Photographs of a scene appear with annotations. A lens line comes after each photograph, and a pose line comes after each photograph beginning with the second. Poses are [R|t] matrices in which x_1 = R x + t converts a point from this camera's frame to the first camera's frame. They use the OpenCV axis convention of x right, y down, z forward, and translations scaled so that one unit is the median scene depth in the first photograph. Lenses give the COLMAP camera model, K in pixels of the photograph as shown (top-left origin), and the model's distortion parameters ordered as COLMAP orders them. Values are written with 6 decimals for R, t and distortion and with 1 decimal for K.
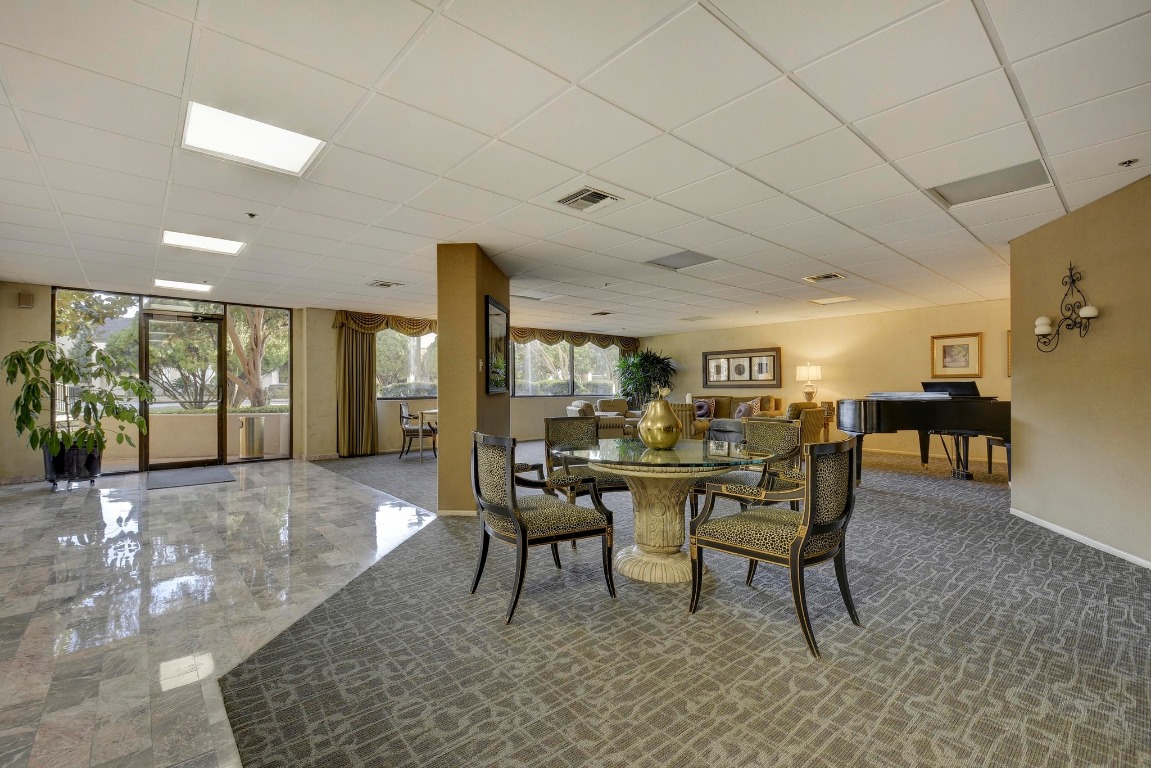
lens RADIAL K [[503.2, 0, 582.8], [0, 503.2, 384.5], [0, 0, 1]] dist [-0.011484, -0.001978]
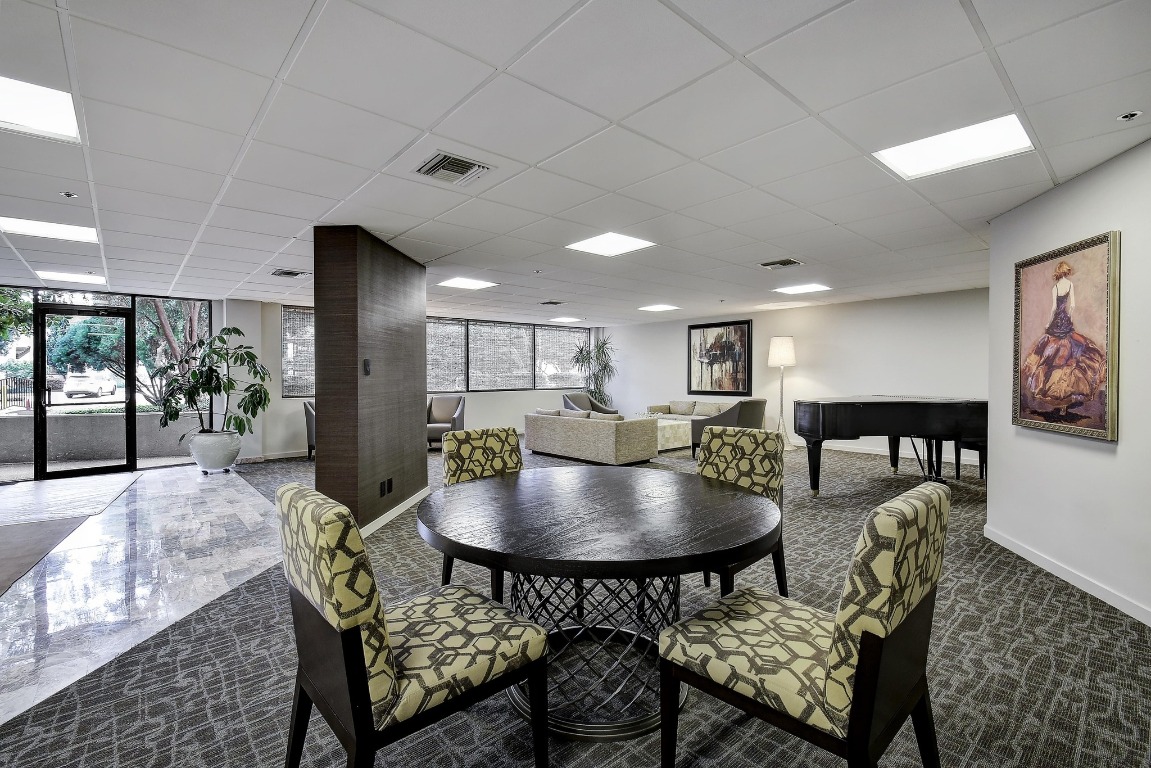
lens RADIAL K [[509.5, 0, 574.4], [0, 509.5, 378.1], [0, 0, 1]] dist [-0.008559, 0.001096]
pose [[0.999897, -0.009690, -0.010597, 0.258795], [0.009859, 0.999822, 0.016097, -0.045502], [0.010439, -0.016200, 0.999814, 0.202332]]
